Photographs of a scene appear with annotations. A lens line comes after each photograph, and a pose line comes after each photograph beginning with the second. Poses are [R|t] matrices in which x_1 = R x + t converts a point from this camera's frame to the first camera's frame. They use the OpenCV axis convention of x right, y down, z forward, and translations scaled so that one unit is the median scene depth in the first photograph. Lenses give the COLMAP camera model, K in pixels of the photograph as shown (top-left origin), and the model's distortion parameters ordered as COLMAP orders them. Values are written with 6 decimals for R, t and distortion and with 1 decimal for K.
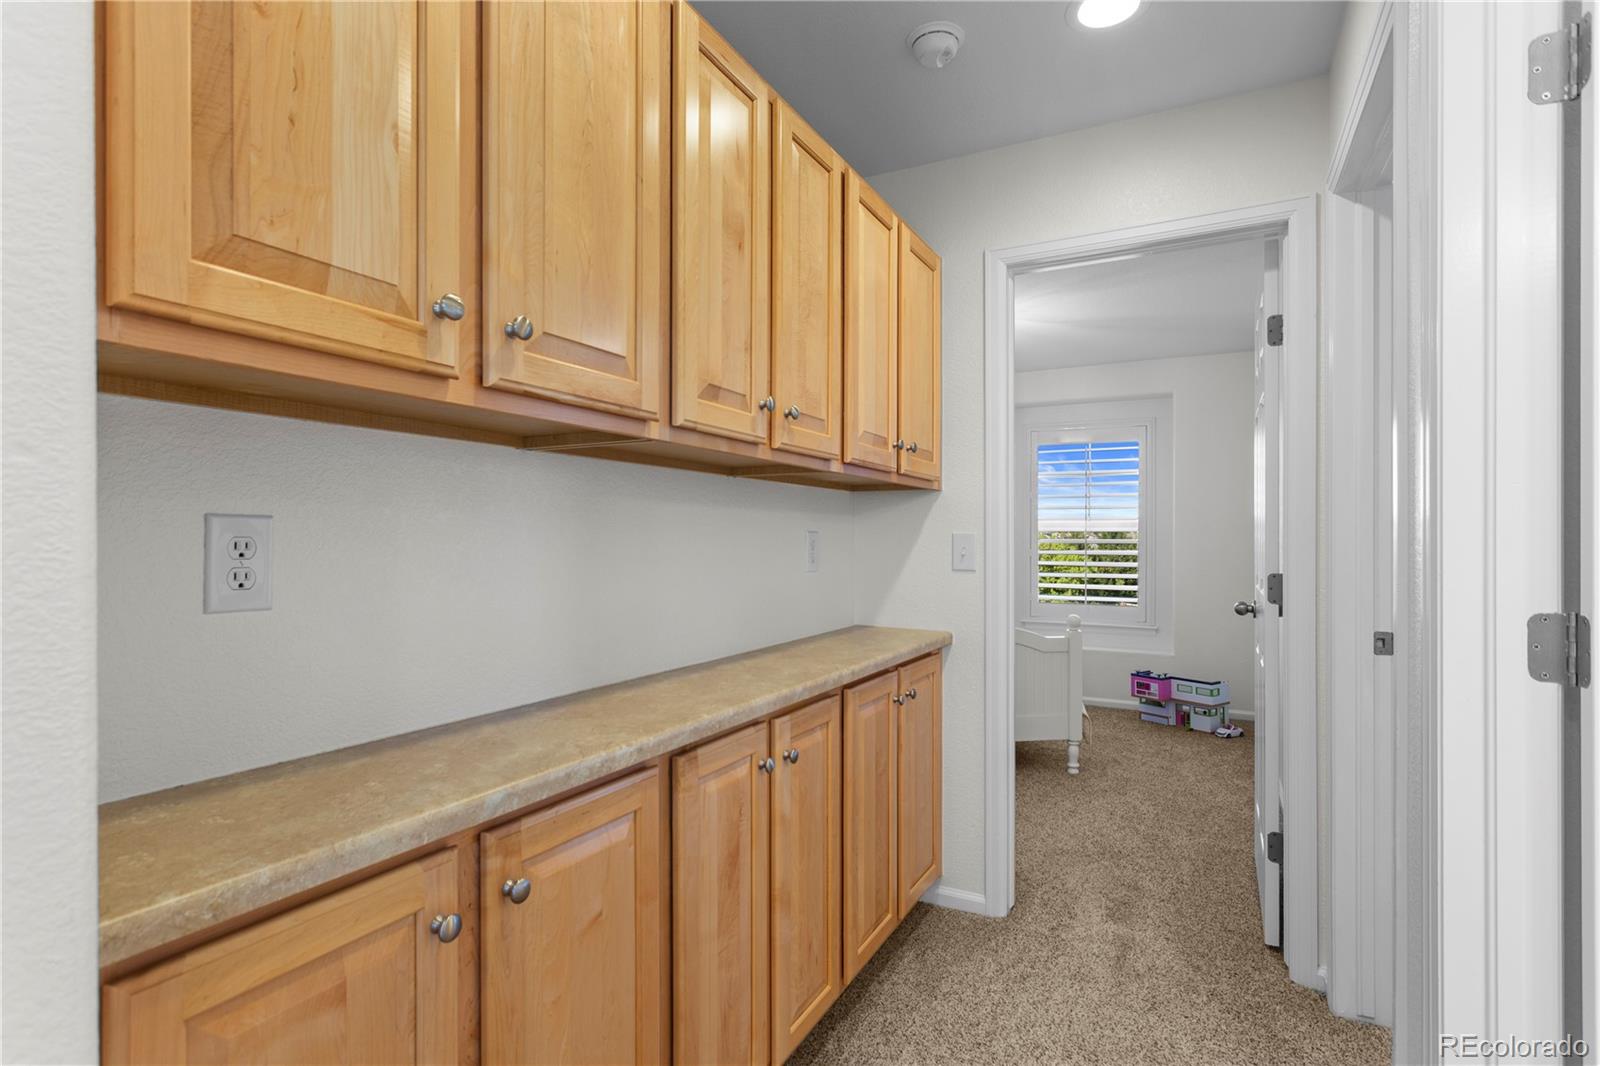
lens RADIAL K [[788.1, 0, 804.4], [0, 788.1, 535.3], [0, 0, 1]] dist [-0.003722, 0.000480]
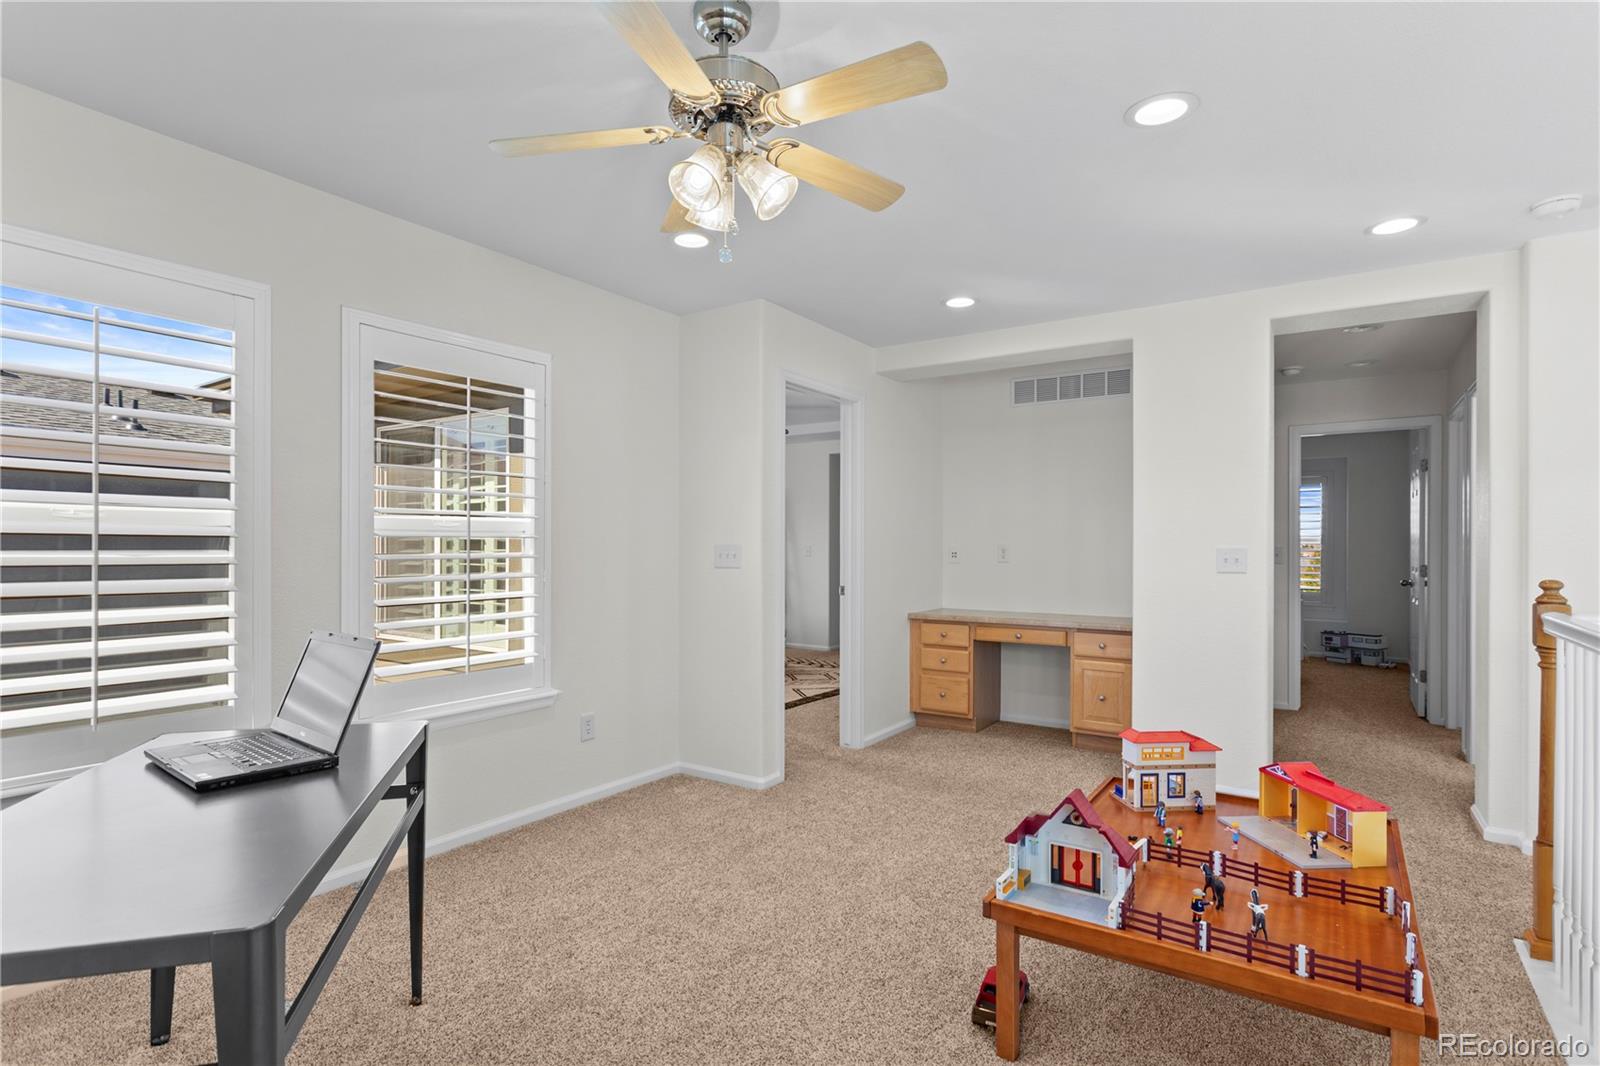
lens RADIAL K [[788.1, 0, 799.6], [0, 788.1, 543.4], [0, 0, 1]] dist [-0.003722, 0.000480]
pose [[0.992861, 0.005908, -0.119131, -0.469394], [-0.005050, 0.999959, 0.007504, -0.009372], [0.119171, -0.006849, 0.992850, -0.747459]]
